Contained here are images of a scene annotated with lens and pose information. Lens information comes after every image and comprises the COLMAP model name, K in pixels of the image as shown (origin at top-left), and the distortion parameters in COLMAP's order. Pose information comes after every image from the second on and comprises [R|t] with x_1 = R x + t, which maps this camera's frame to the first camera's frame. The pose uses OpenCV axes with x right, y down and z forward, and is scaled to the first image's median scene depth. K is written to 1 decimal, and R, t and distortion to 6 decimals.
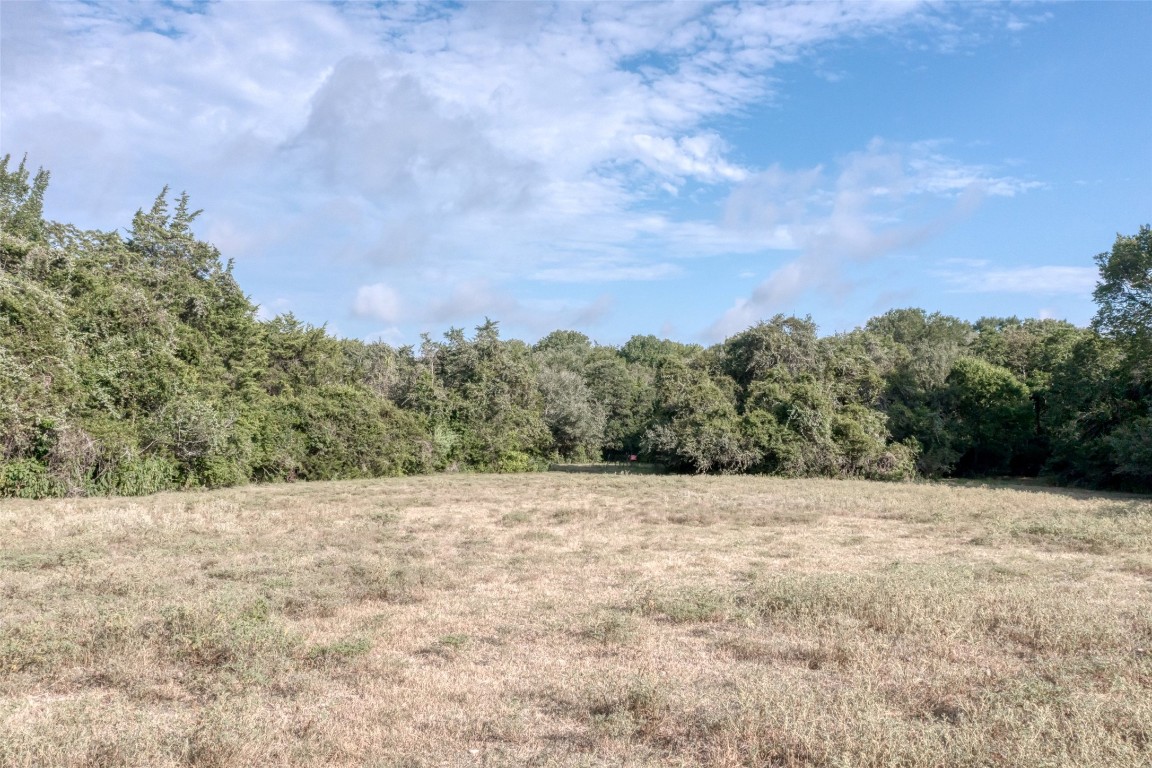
lens RADIAL K [[909.9, 0, 576.0], [0, 909.9, 384.0], [0, 0, 1]] dist [-0.019868, -0.000214]
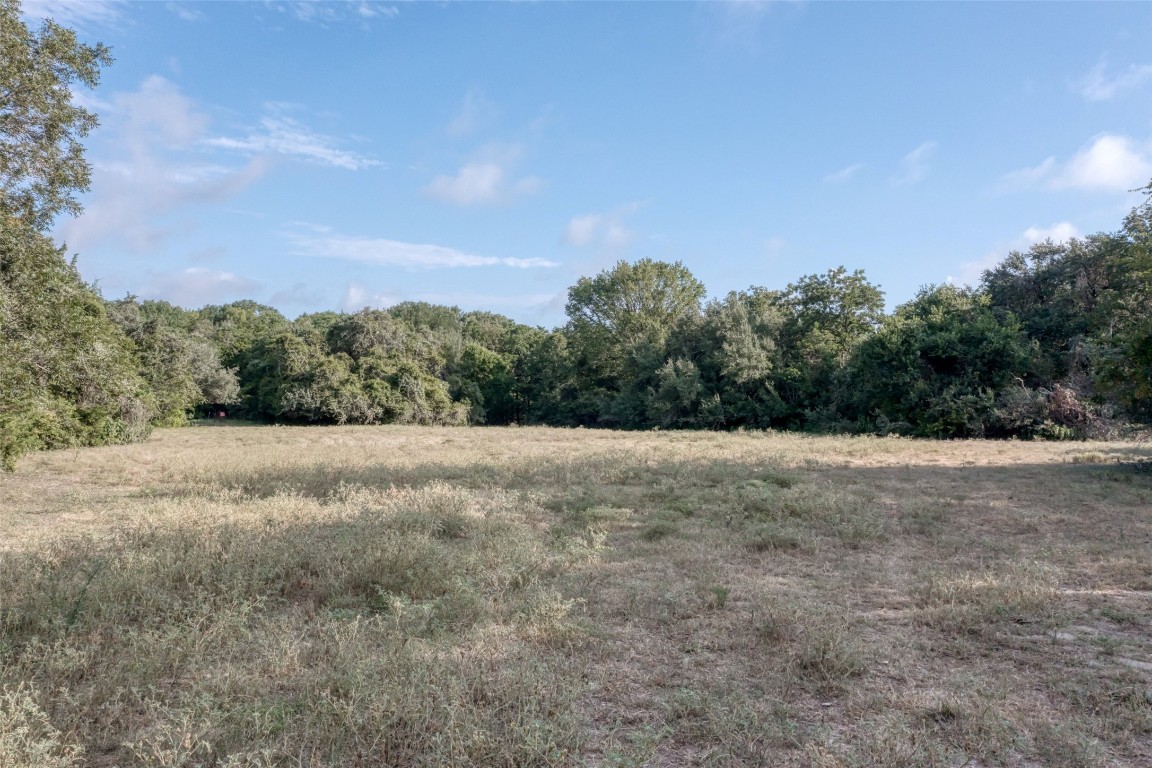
lens RADIAL K [[909.9, 0, 576.0], [0, 909.9, 384.0], [0, 0, 1]] dist [-0.019868, -0.000214]
pose [[0.764891, 0.011900, 0.644050, -0.425709], [-0.042768, 0.998561, 0.032342, -0.020231], [-0.642739, -0.052283, 0.764299, -0.243019]]
